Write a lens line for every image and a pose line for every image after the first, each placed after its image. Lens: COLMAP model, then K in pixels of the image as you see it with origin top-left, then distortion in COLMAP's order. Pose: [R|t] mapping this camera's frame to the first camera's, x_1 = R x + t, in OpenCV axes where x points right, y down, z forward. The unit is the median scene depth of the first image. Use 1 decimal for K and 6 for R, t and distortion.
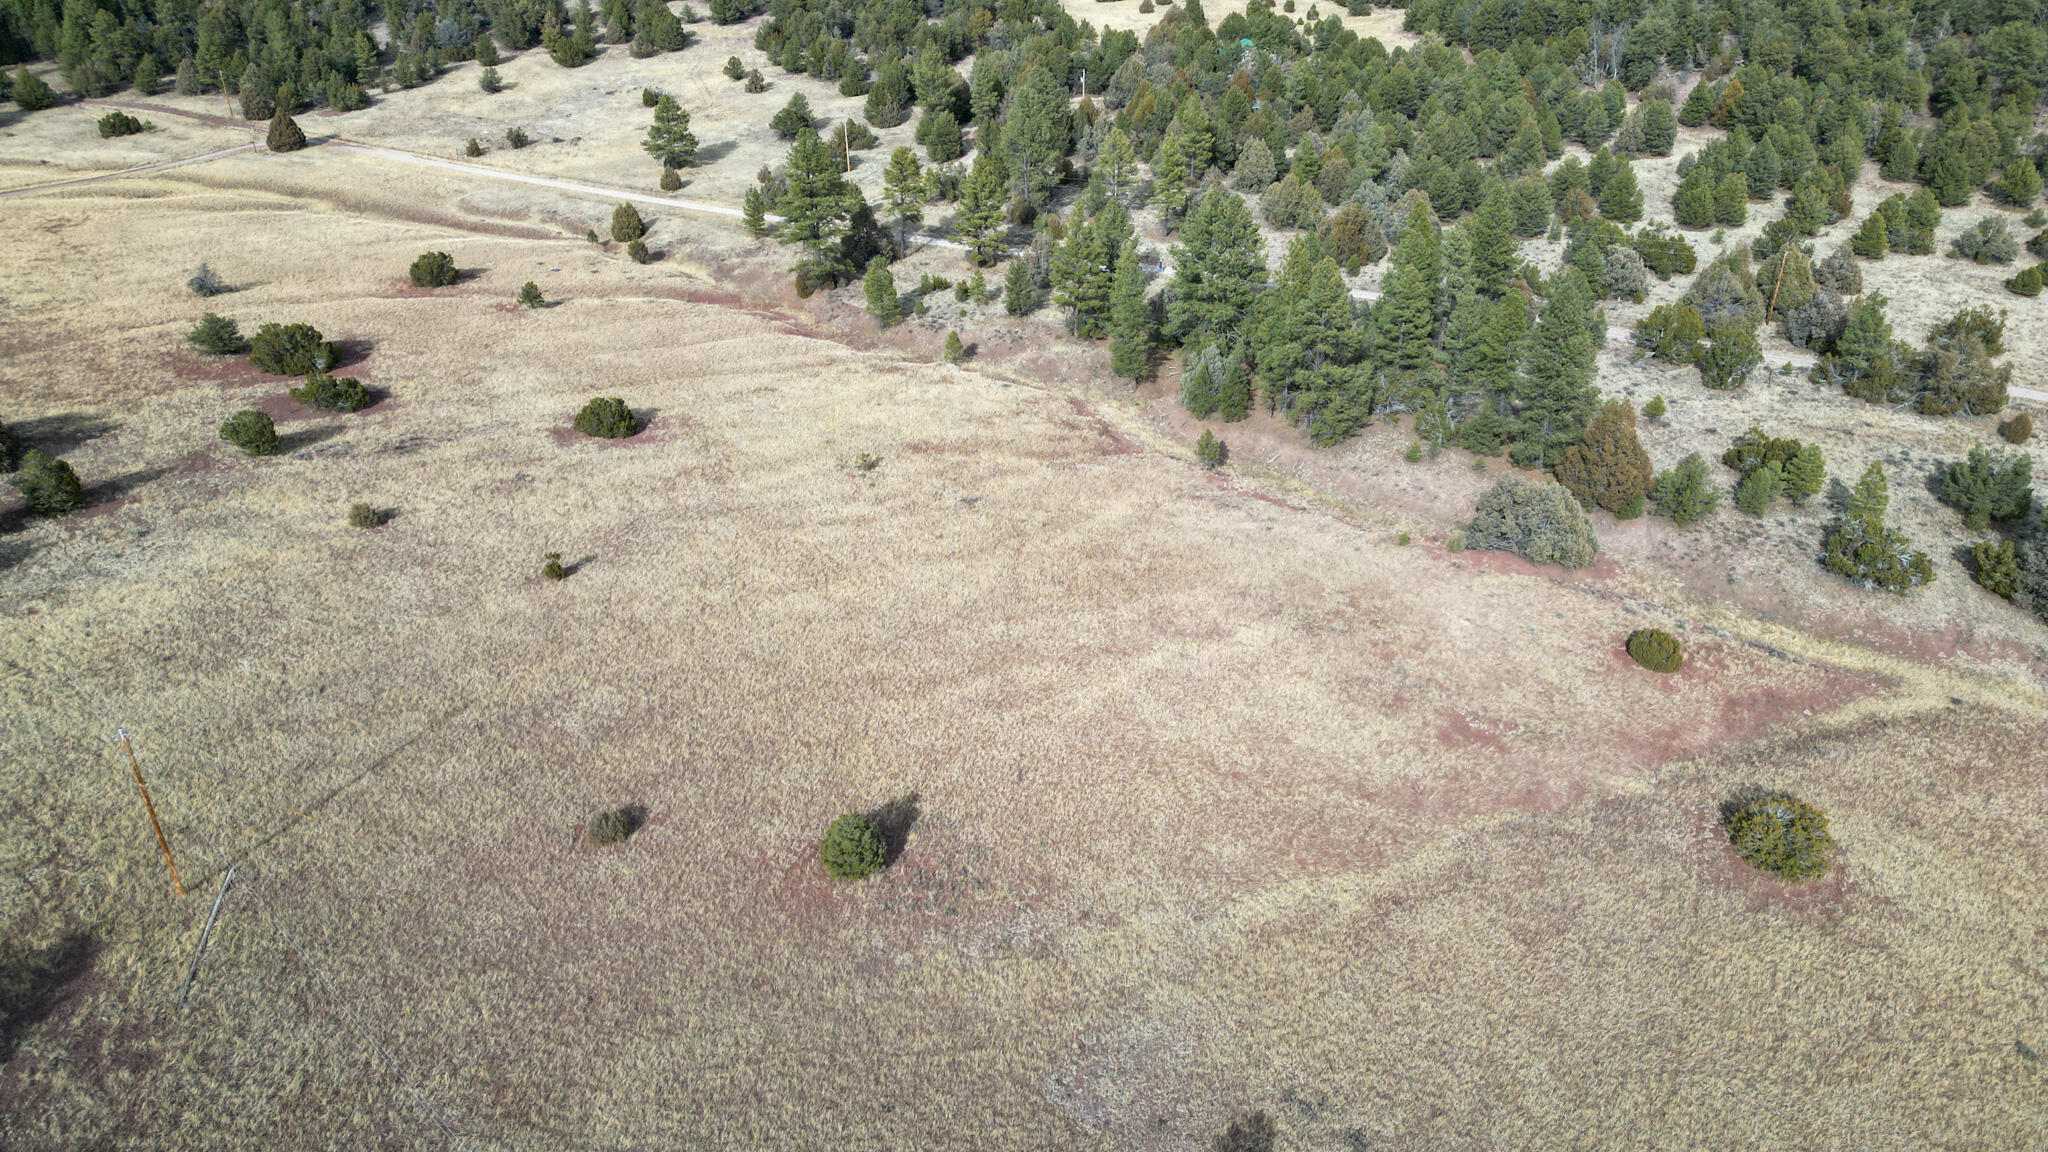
lens RADIAL K [[1421.1, 0, 1035.5], [0, 1421.1, 571.6], [0, 0, 1]] dist [0.090355, -0.090400]
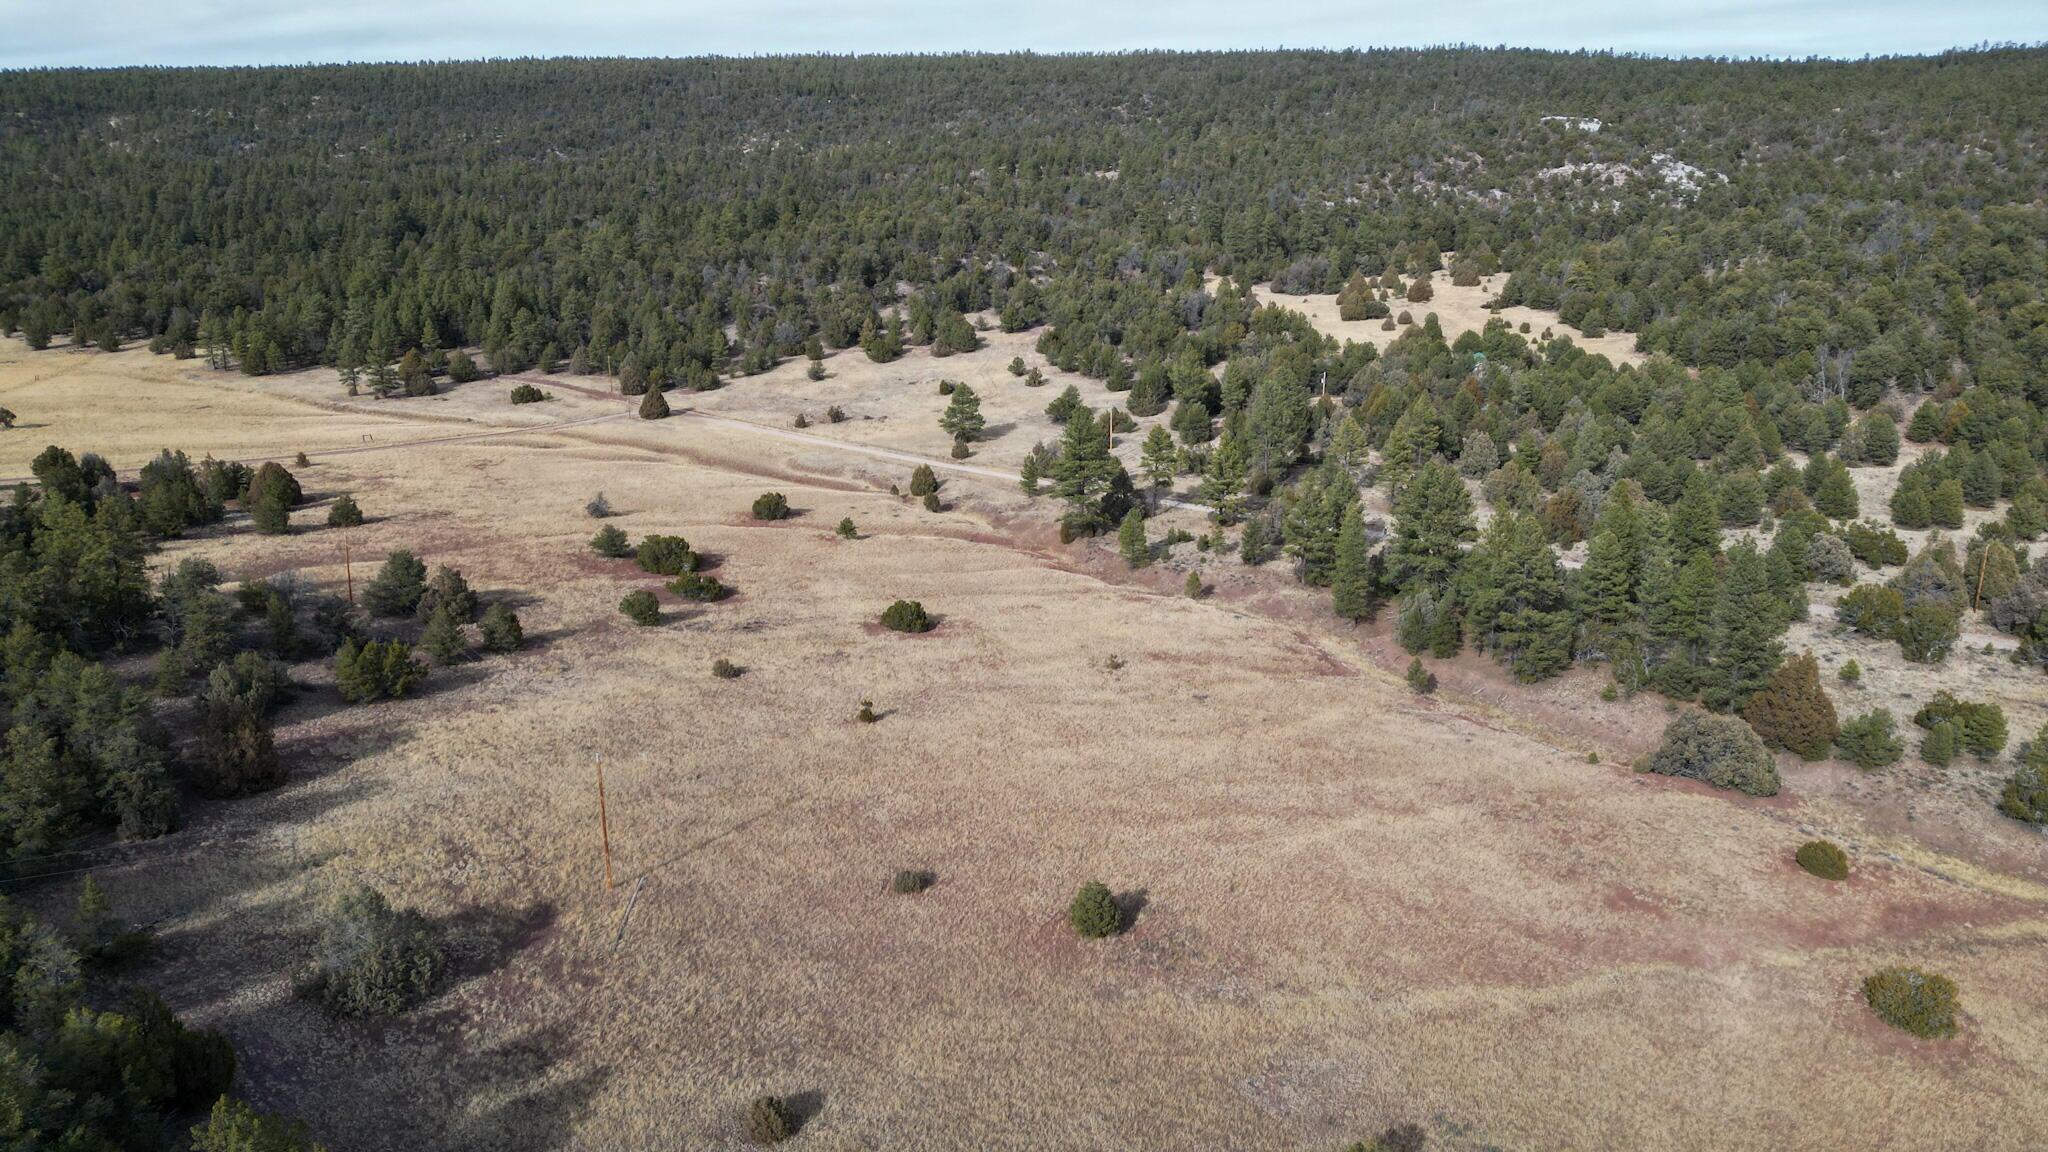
lens RADIAL K [[1421.1, 0, 1035.5], [0, 1421.1, 571.6], [0, 0, 1]] dist [0.090355, -0.090400]
pose [[0.984827, 0.054083, -0.164898, 0.006525], [-0.086818, 0.976288, -0.198306, 0.085524], [0.150263, 0.209613, 0.966169, -0.159580]]
